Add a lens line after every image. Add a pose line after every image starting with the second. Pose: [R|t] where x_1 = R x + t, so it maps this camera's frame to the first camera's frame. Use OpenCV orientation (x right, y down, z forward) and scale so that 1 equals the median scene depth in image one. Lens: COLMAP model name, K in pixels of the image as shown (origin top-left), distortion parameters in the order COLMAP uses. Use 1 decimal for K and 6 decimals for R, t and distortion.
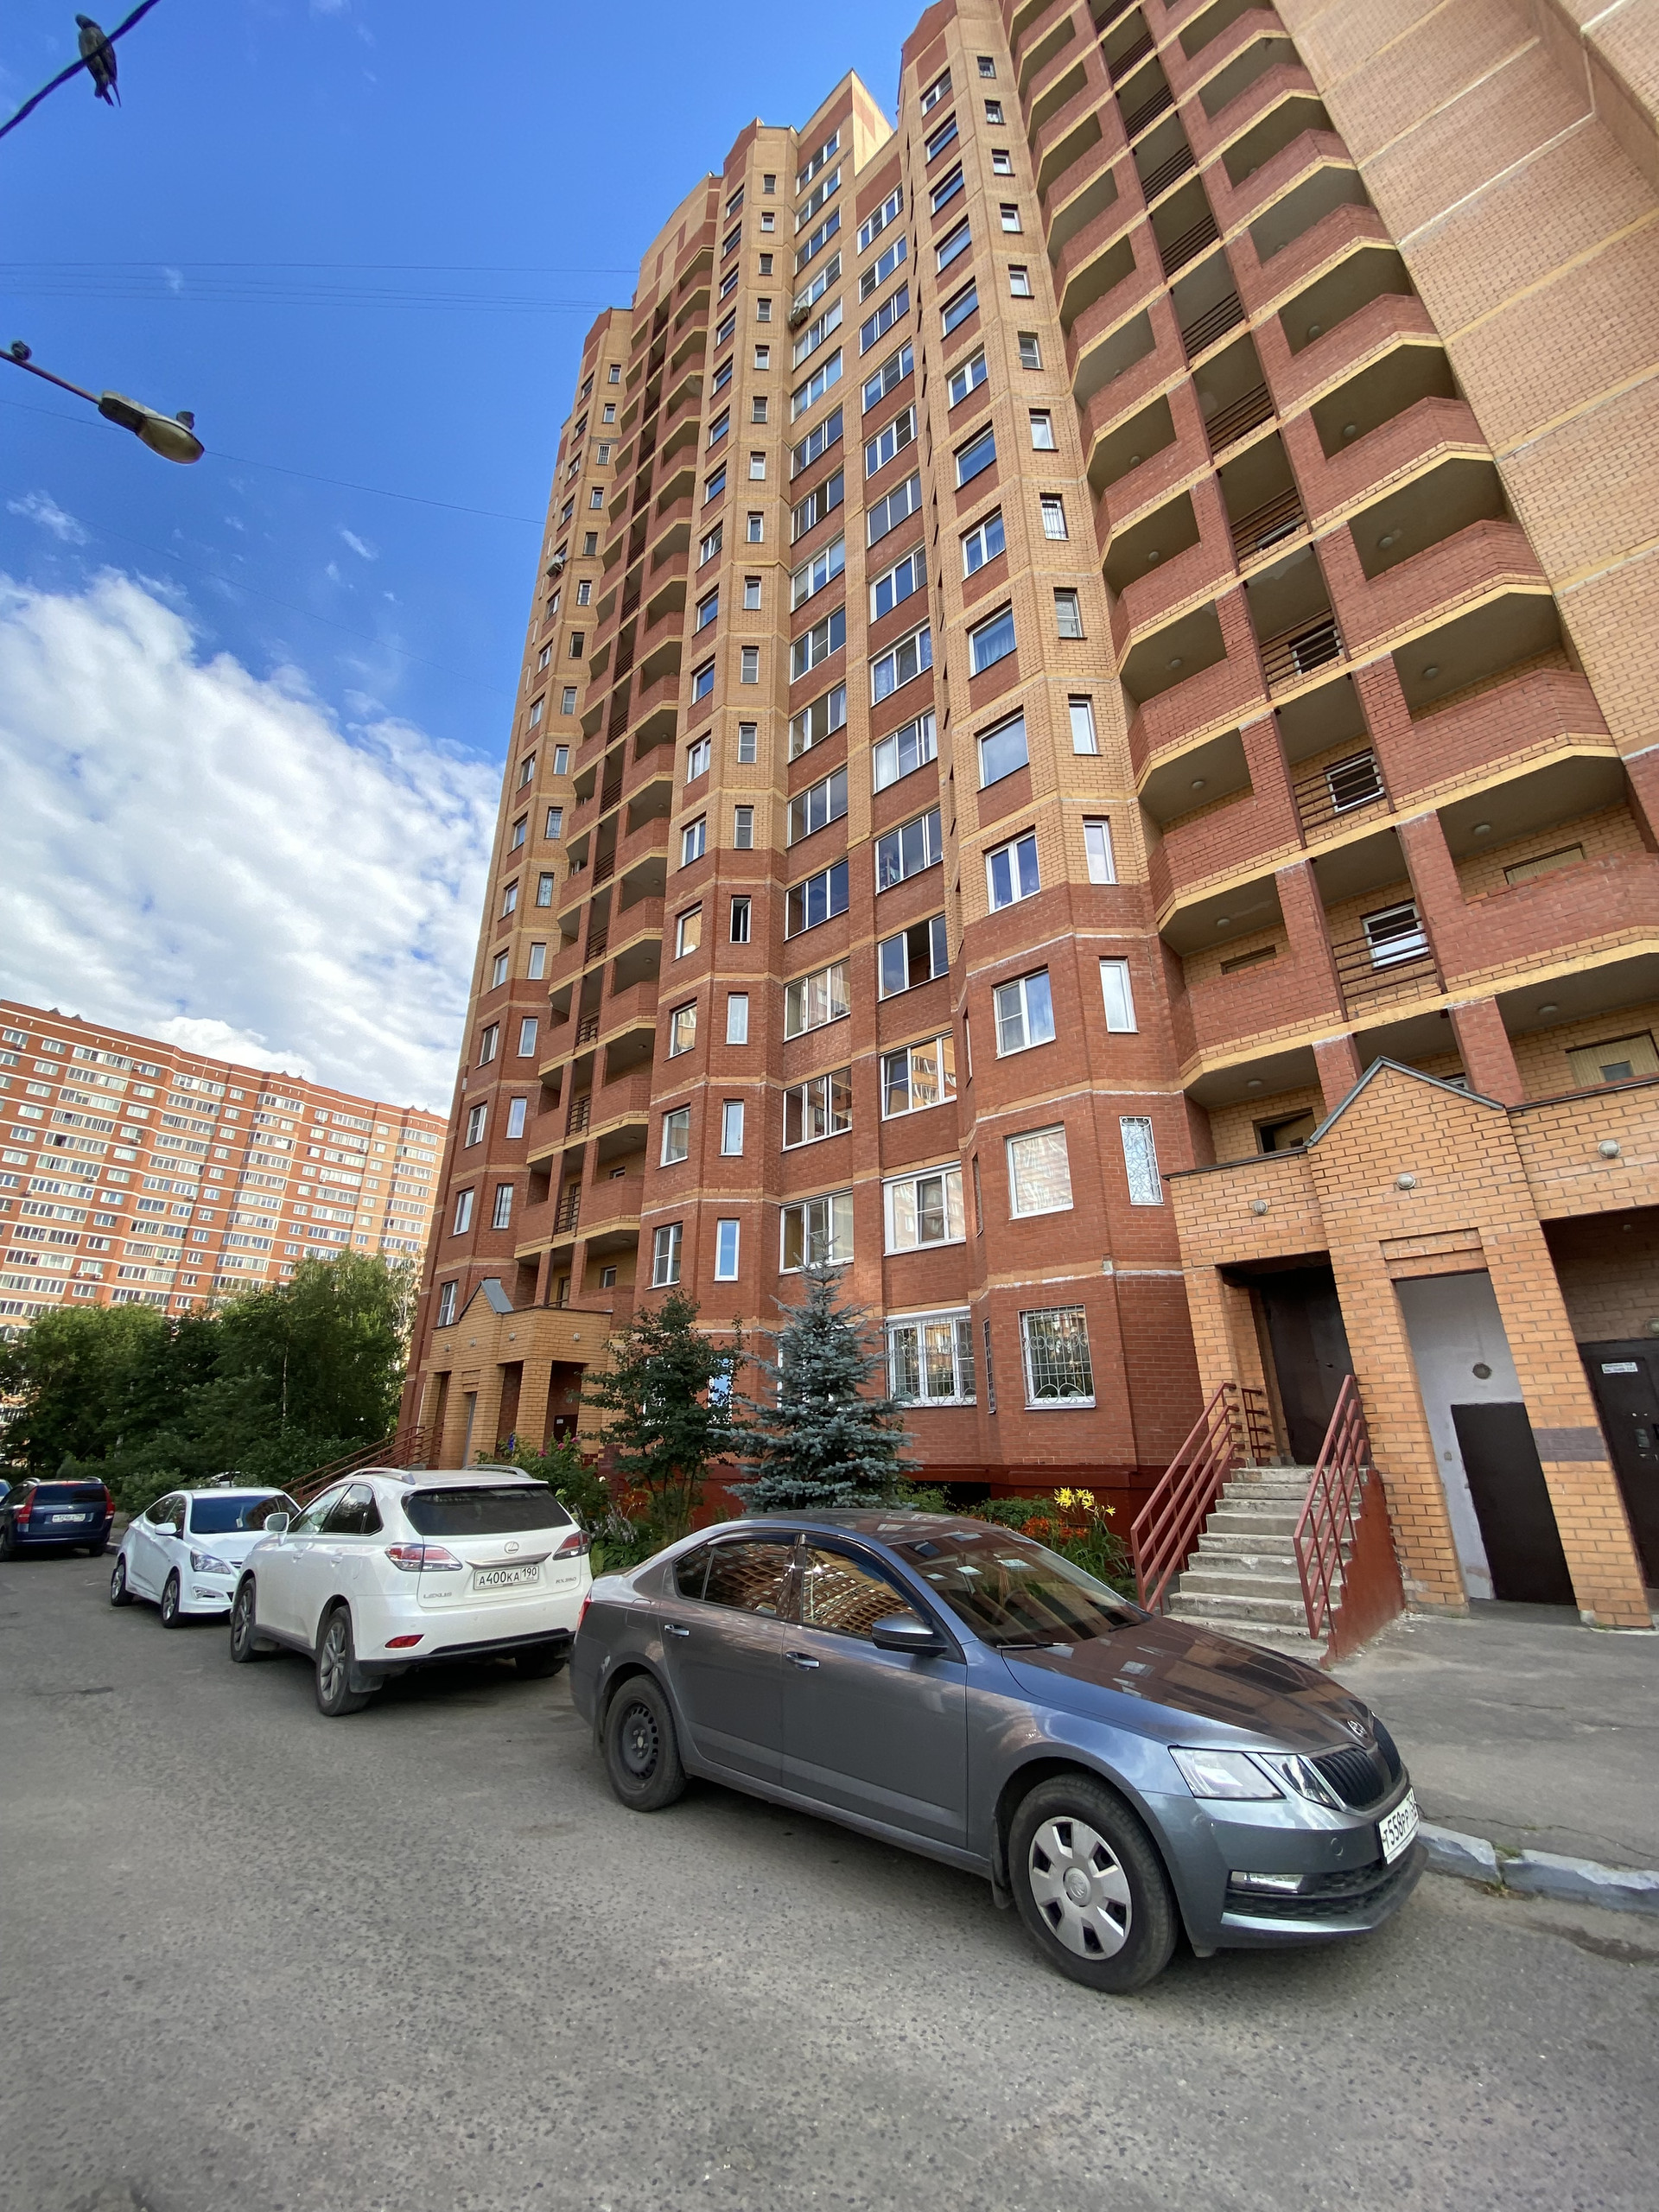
lens RADIAL K [[890.4, 0, 829.5], [0, 890.4, 1106.0], [0, 0, 1]] dist [0.044731, -0.034644]
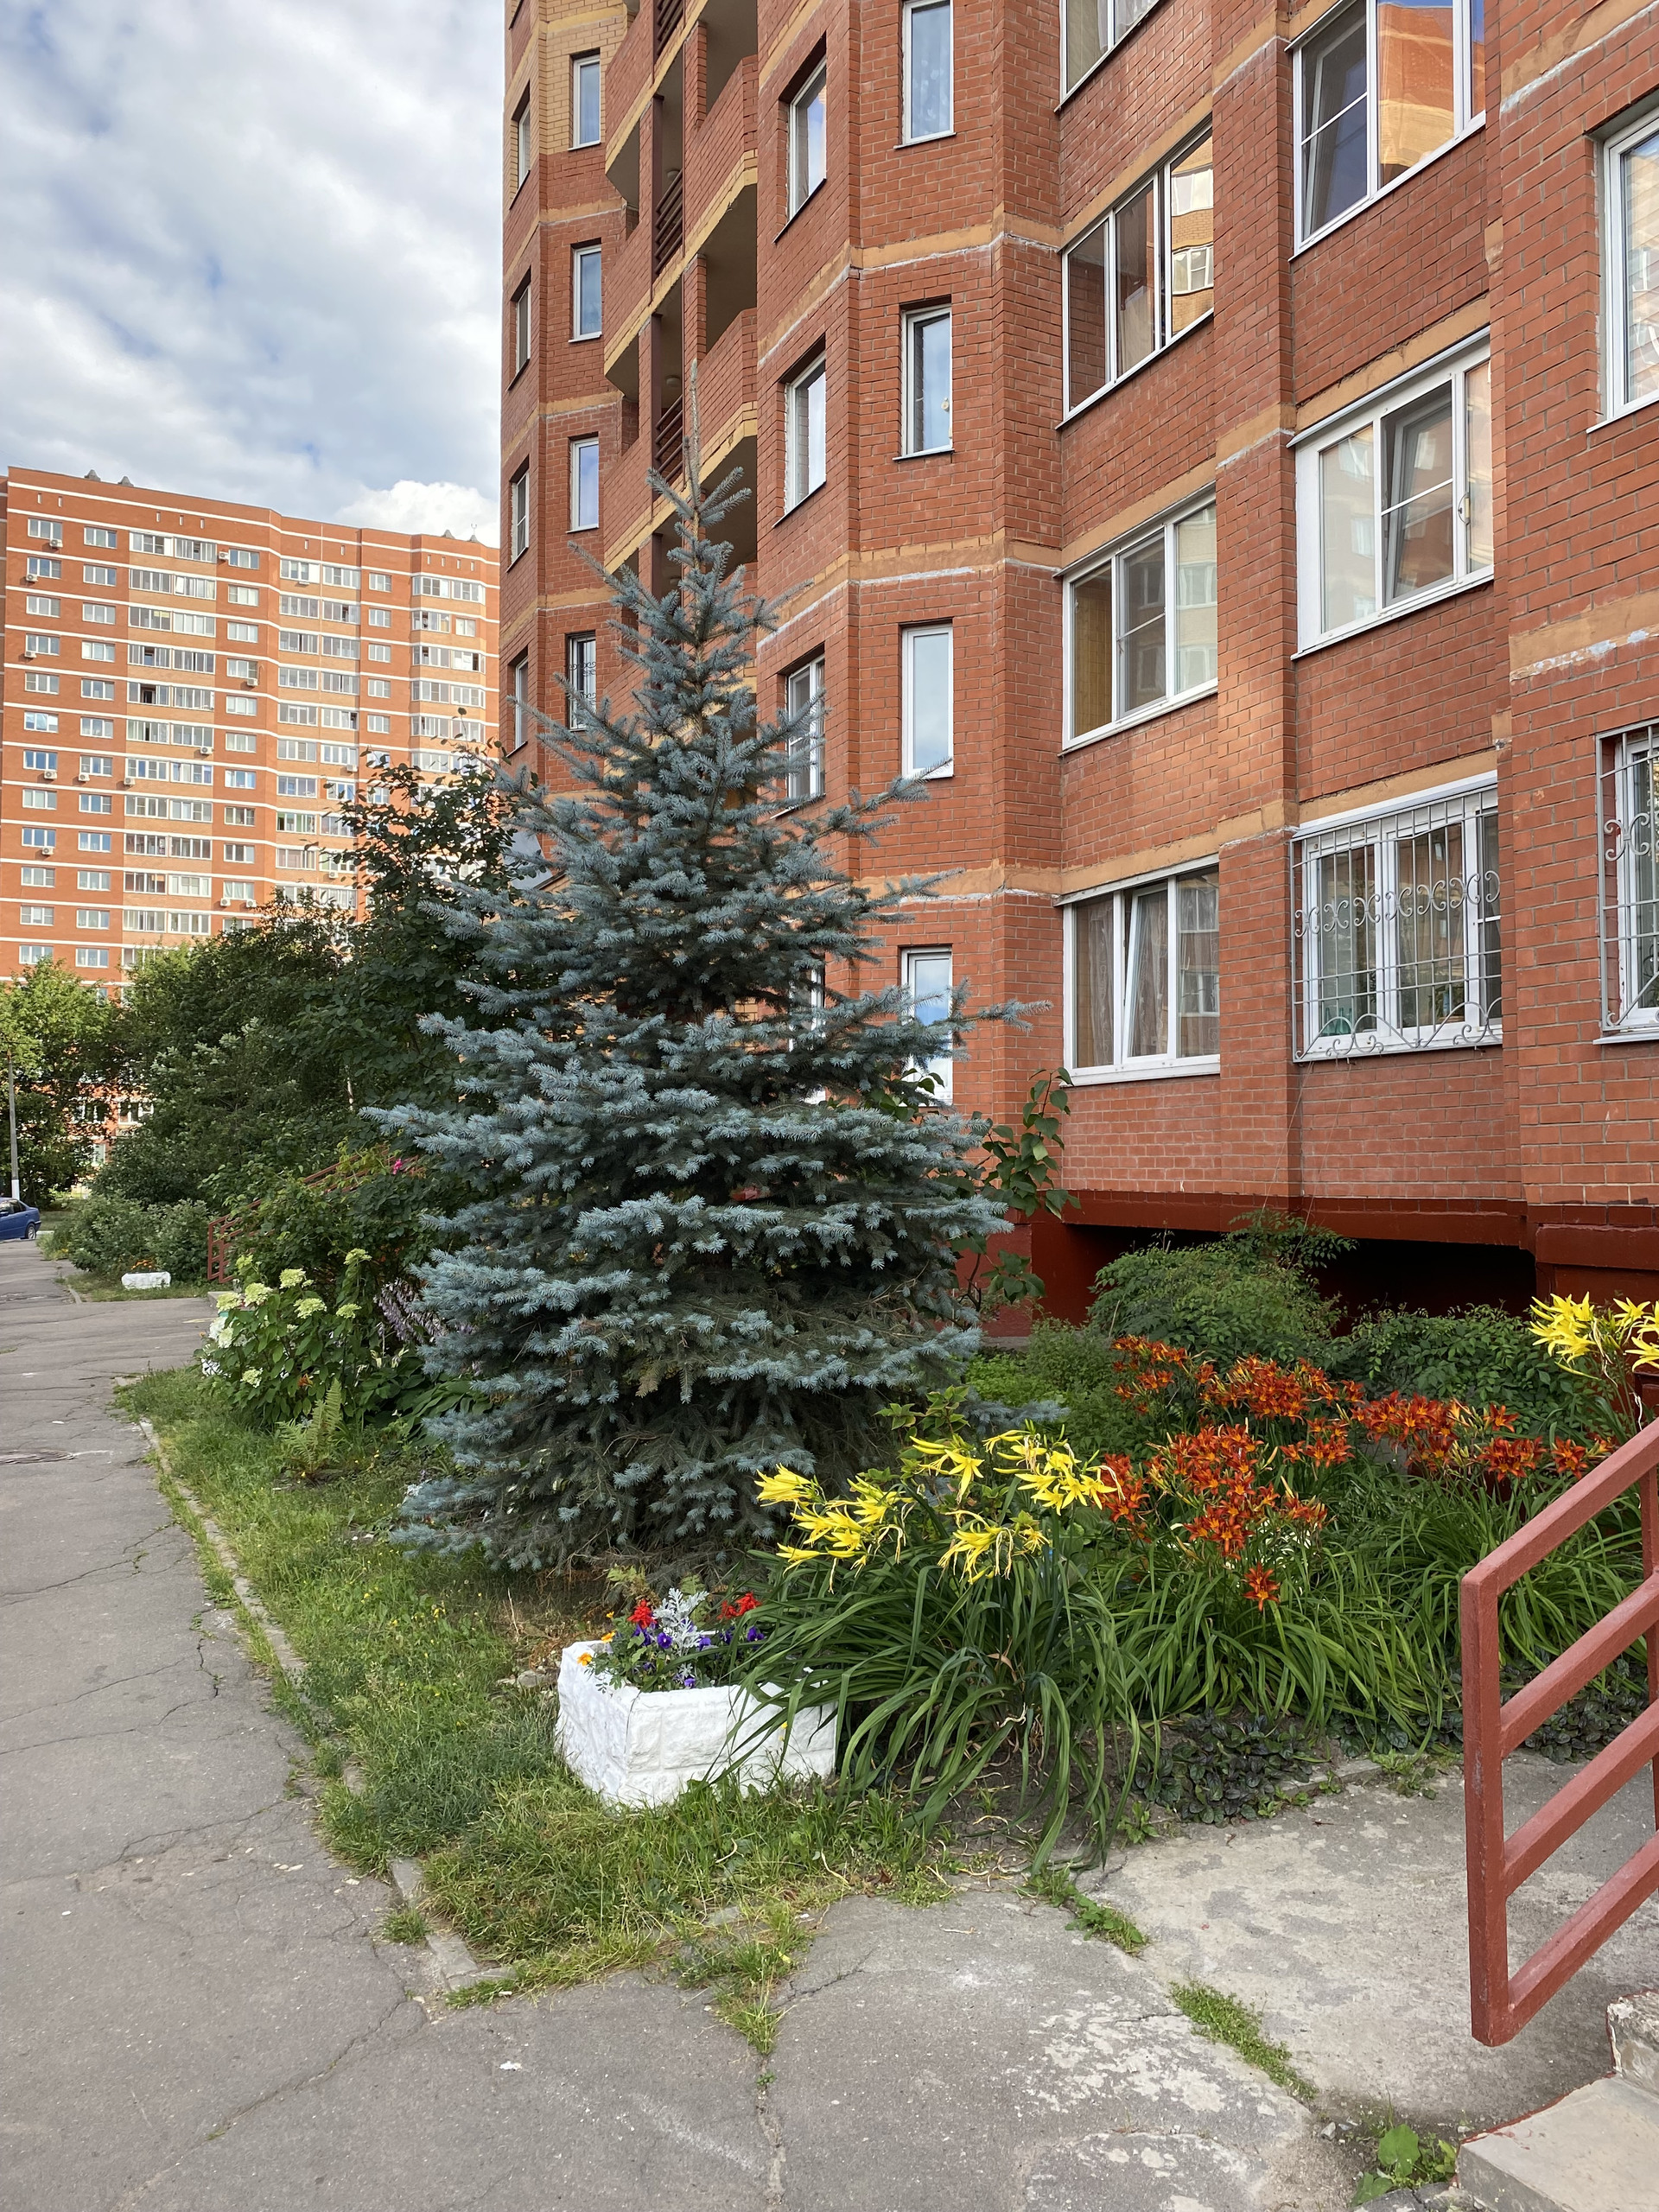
lens RADIAL K [[1701.7, 0, 829.5], [0, 1701.7, 1106.0], [0, 0, 1]] dist [0.009520, 0.003966]
pose [[0.924013, -0.015636, -0.382041, 0.152189], [0.140657, 0.943002, 0.301601, 0.109206], [0.355549, -0.332420, 0.873545, 0.290832]]
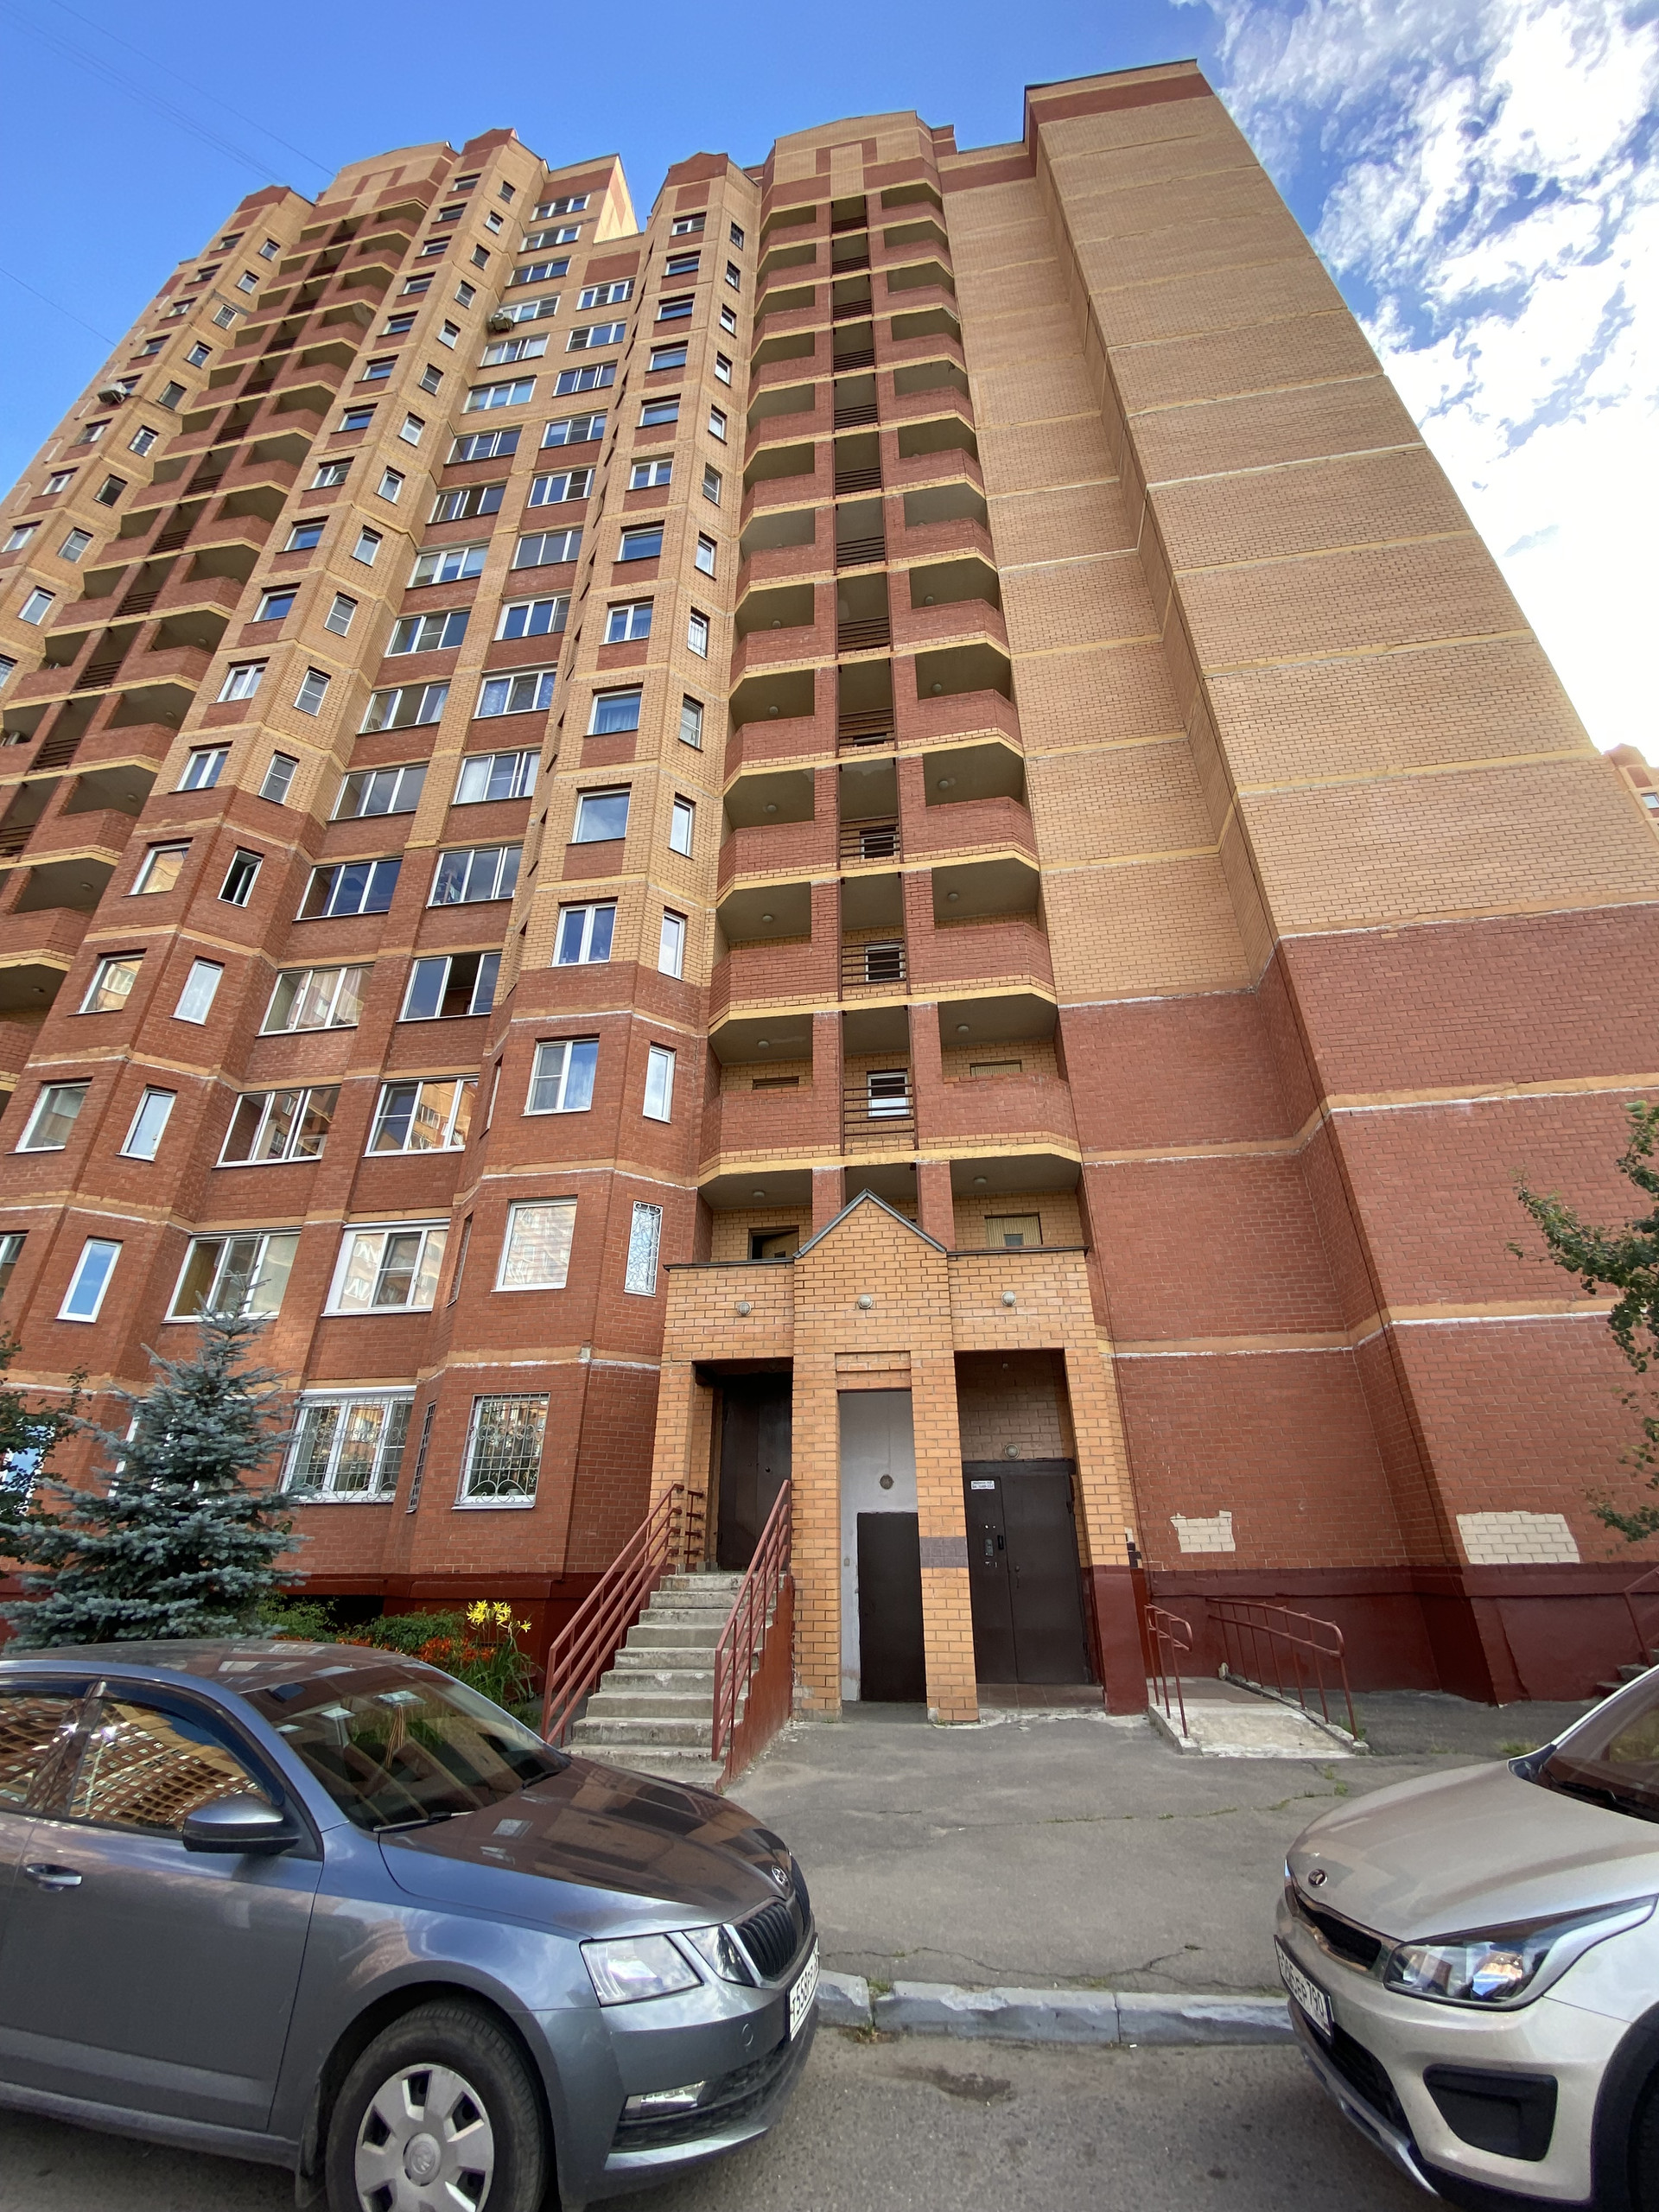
lens RADIAL K [[895.9, 0, 829.5], [0, 895.9, 1106.0], [0, 0, 1]] dist [0.019262, -0.020979]
pose [[0.835859, 0.248008, 0.489726, -0.002249], [-0.199239, 0.968351, -0.150335, 0.011264], [-0.511511, 0.028086, 0.858818, 0.031621]]
